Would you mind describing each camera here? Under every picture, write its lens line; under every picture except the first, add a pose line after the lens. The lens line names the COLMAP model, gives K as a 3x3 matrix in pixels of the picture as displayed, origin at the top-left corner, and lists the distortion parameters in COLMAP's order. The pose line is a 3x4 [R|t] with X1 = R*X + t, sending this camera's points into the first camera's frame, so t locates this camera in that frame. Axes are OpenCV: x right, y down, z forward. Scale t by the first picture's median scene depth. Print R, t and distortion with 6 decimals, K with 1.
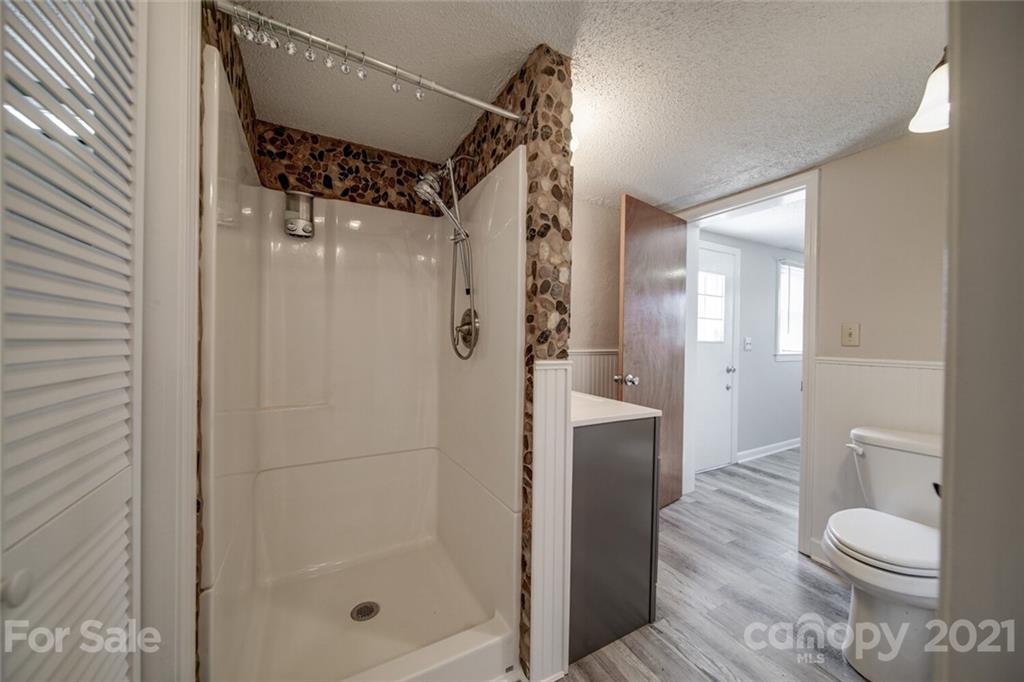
lens RADIAL K [[360.3, 0, 509.9], [0, 360.3, 341.2], [0, 0, 1]] dist [-0.000770, -0.000306]
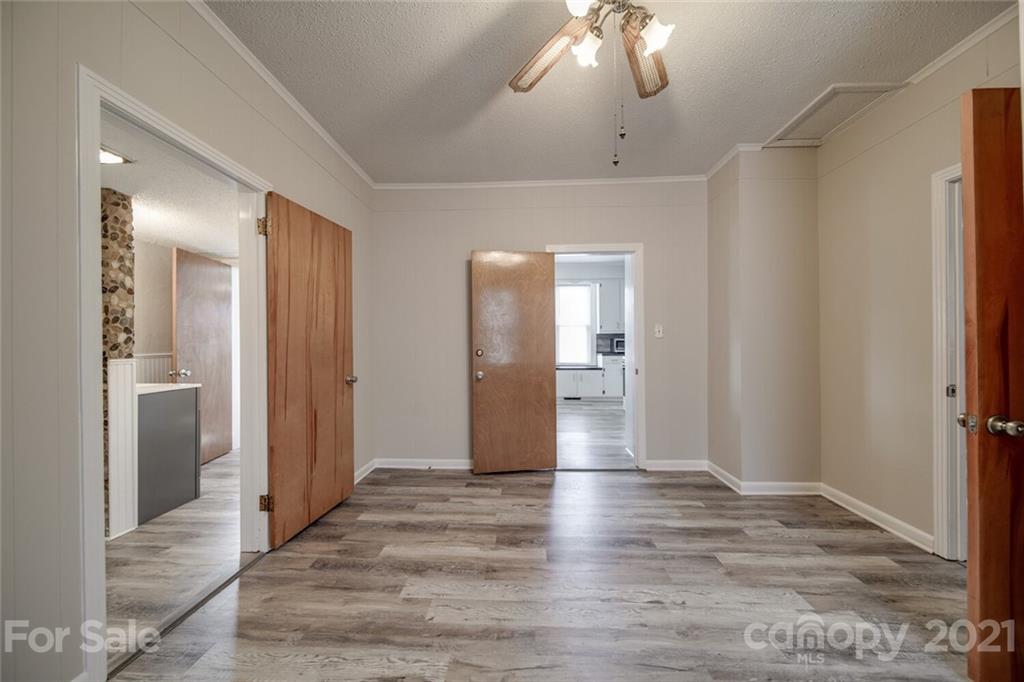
lens RADIAL K [[360.3, 0, 509.9], [0, 360.3, 341.2], [0, 0, 1]] dist [-0.000770, -0.000306]
pose [[0.514363, -0.014943, 0.857443, -0.434924], [0.018848, 0.999804, 0.006118, -0.012831], [-0.857366, 0.013014, 0.514543, -1.640804]]
